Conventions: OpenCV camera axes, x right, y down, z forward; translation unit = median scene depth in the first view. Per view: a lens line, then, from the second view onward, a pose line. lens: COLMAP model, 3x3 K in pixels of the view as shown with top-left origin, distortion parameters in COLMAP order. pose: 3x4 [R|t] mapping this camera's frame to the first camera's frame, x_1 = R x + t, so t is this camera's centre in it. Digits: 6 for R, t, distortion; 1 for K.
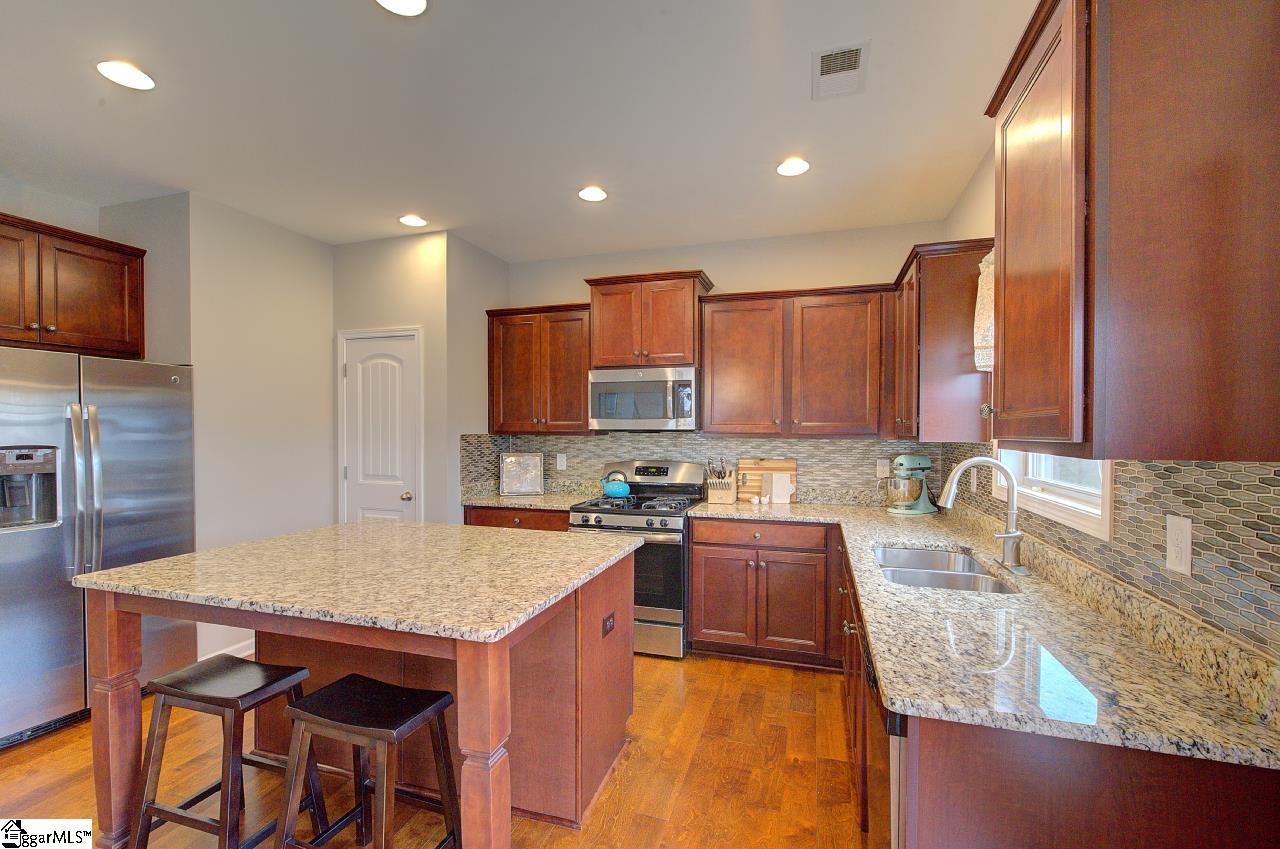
lens RADIAL K [[545.8, 0, 646.7], [0, 545.8, 436.6], [0, 0, 1]] dist [-0.002989, 0.000410]
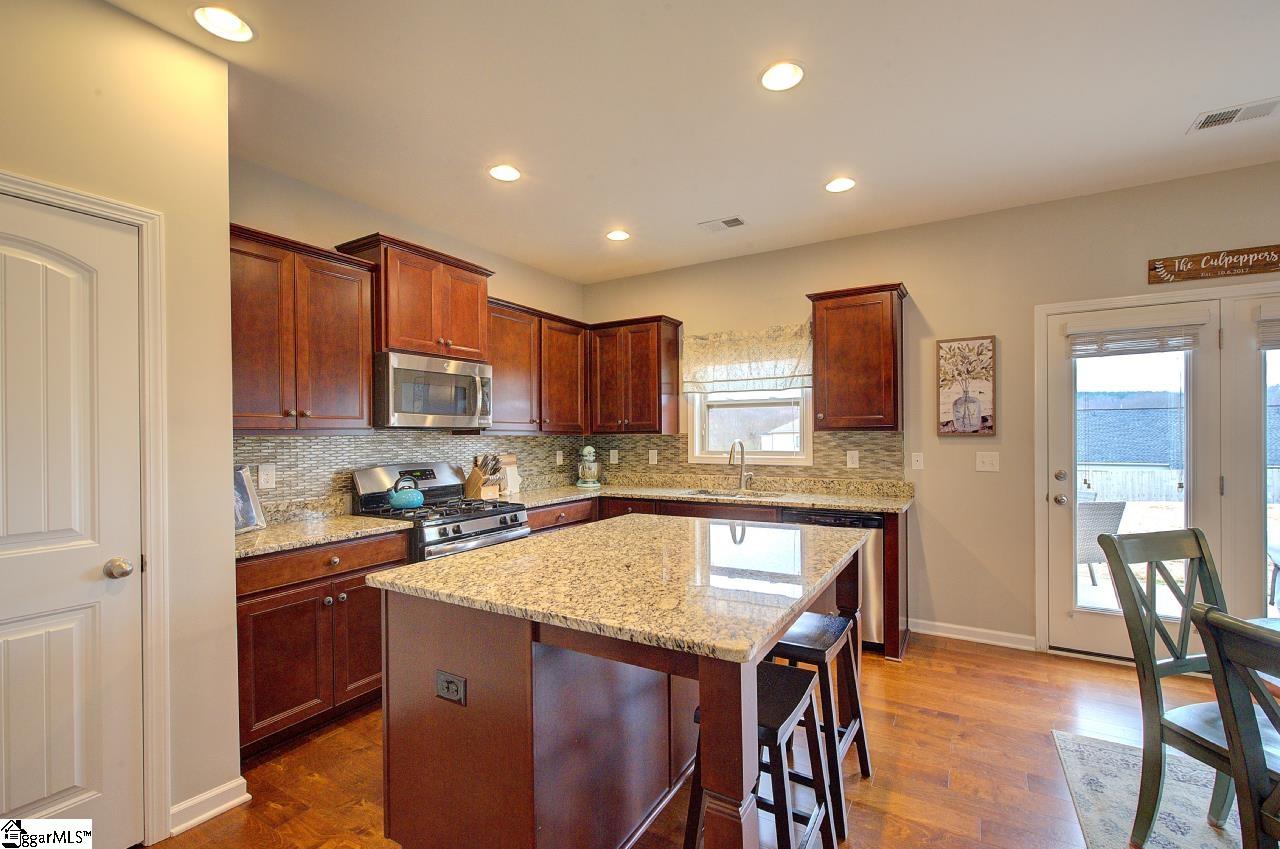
lens RADIAL K [[545.8, 0, 642.9], [0, 545.8, 435.2], [0, 0, 1]] dist [-0.002989, 0.000410]
pose [[0.238138, -0.004844, 0.971219, -0.819897], [0.023942, 0.999713, -0.000885, 0.009263], [-0.970936, 0.023463, 0.238186, 0.476215]]
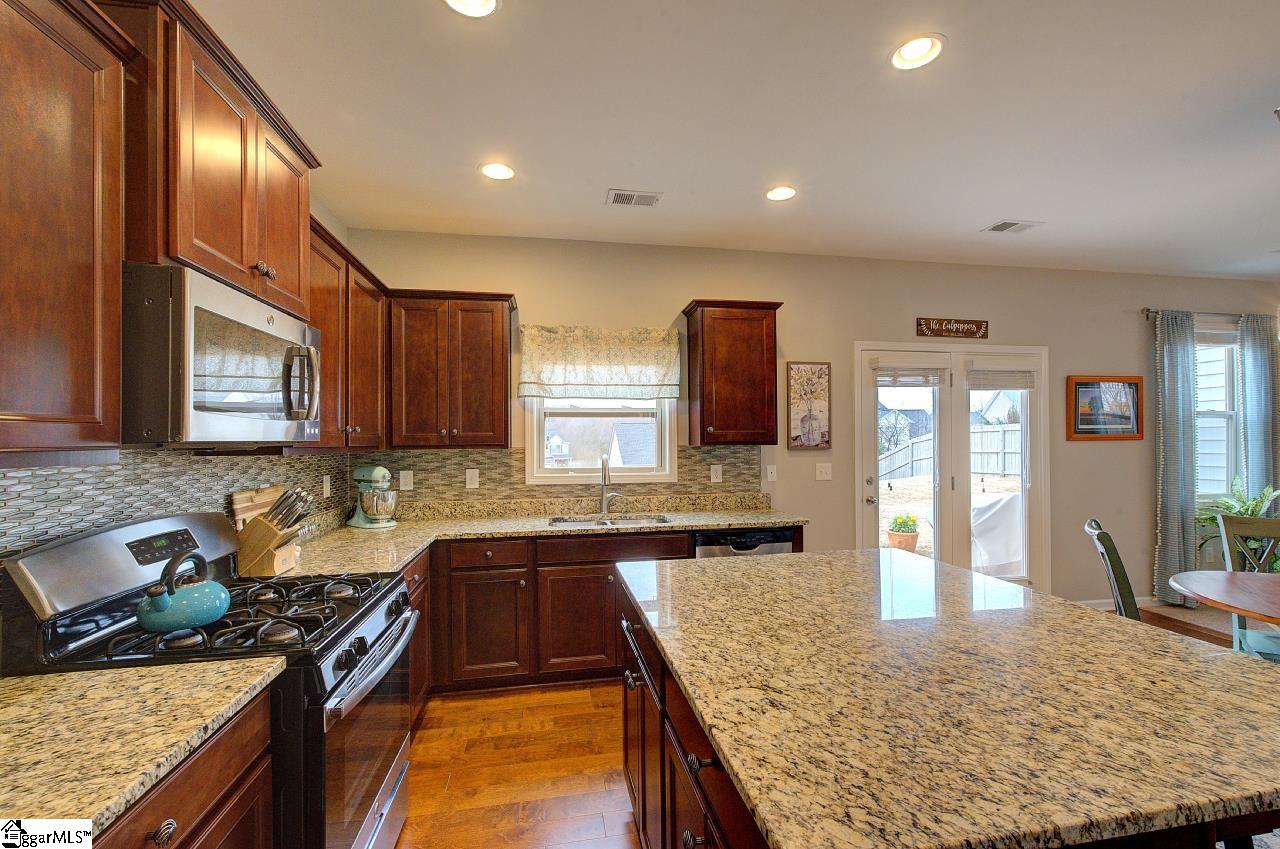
lens RADIAL K [[545.8, 0, 638.8], [0, 545.8, 429.3], [0, 0, 1]] dist [-0.002989, 0.000410]
pose [[-0.452032, 0.017663, 0.891827, -0.554882], [0.019910, 0.999755, -0.009709, -0.012873], [-0.891780, 0.013367, -0.452272, 0.943946]]
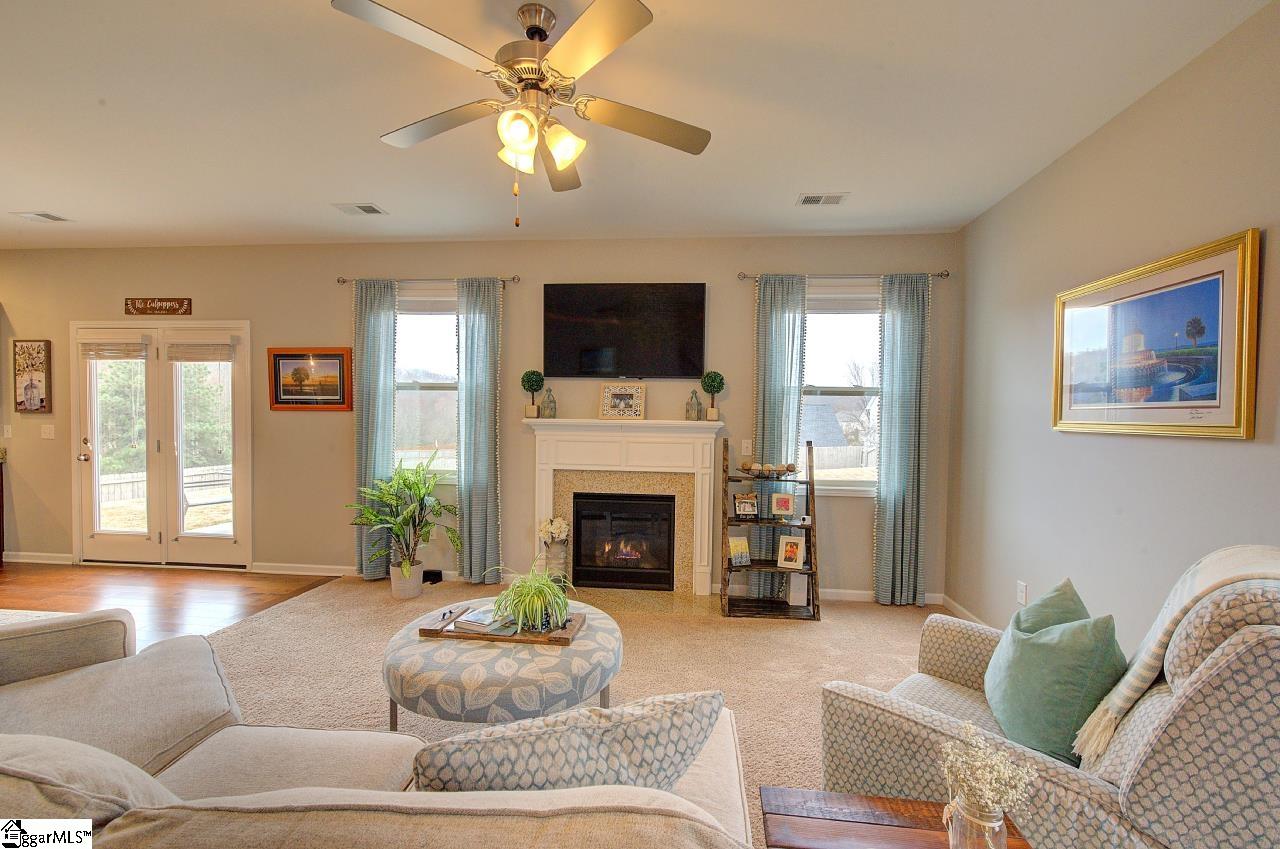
lens RADIAL K [[509.4, 0, 641.1], [0, 509.4, 425.2], [0, 0, 1]] dist [-0.003569, -0.000321]
pose [[-0.202663, -0.027925, 0.978850, -1.233024], [0.003119, 0.999570, 0.029162, 0.022905], [-0.979244, 0.008963, -0.202488, -1.042253]]
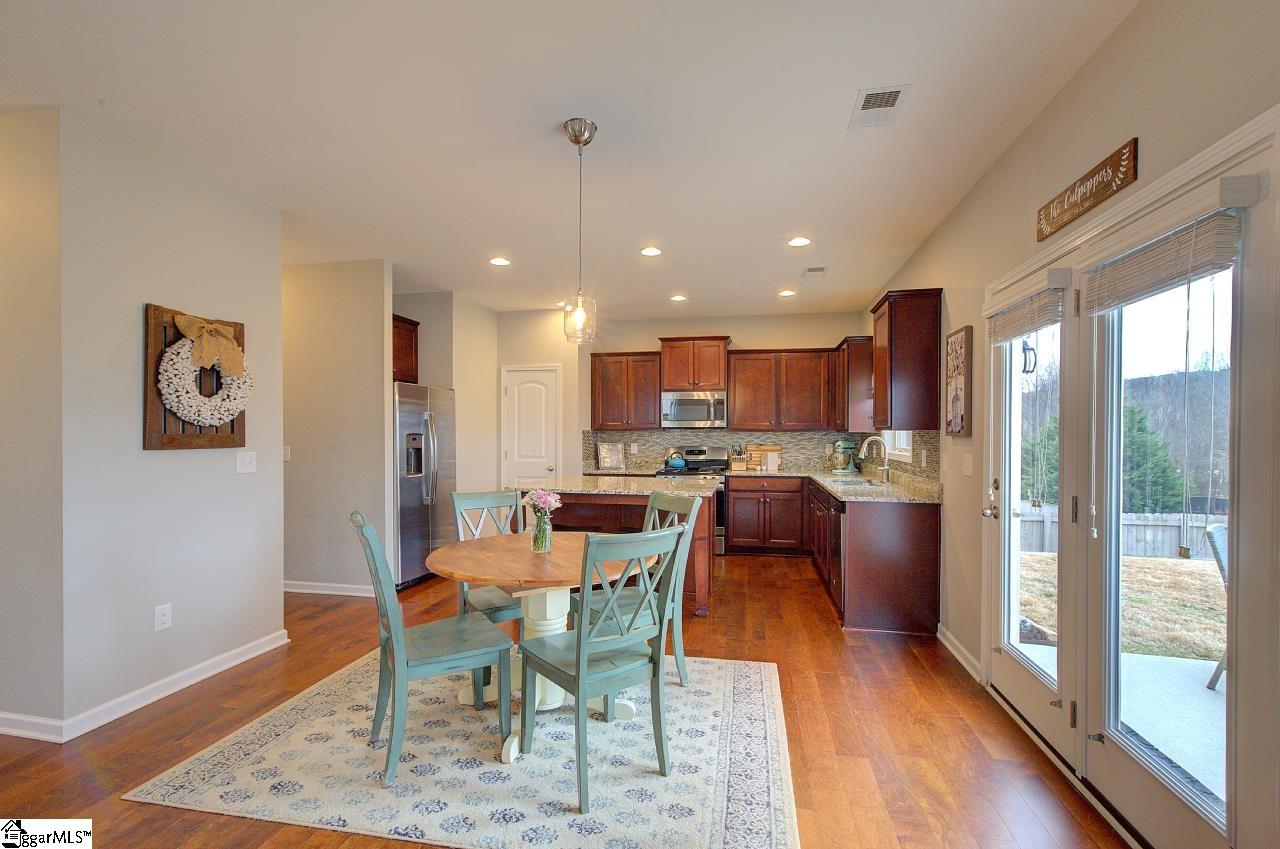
lens RADIAL K [[545.8, 0, 648.9], [0, 545.8, 437.7], [0, 0, 1]] dist [-0.002989, 0.000410]
pose [[0.993839, -0.002510, 0.110802, -0.343949], [0.003103, 0.999982, -0.005184, 0.028954], [-0.110787, 0.005495, 0.993829, -0.692799]]
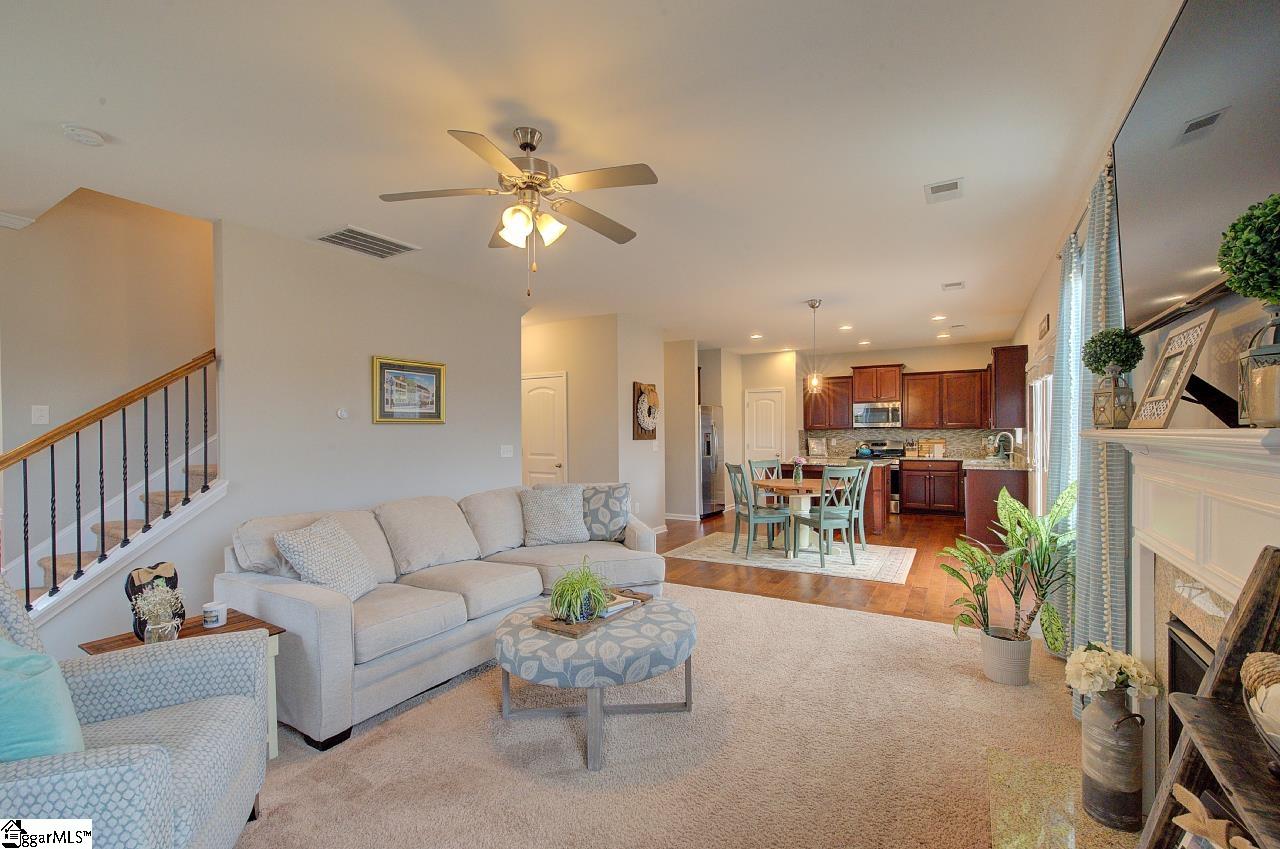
lens RADIAL K [[545.8, 0, 647.4], [0, 545.8, 435.5], [0, 0, 1]] dist [-0.002989, 0.000410]
pose [[0.973412, -0.010208, -0.228833, -0.468898], [0.007963, 0.999911, -0.010732, 0.045301], [0.228923, 0.008625, 0.973406, -1.694755]]
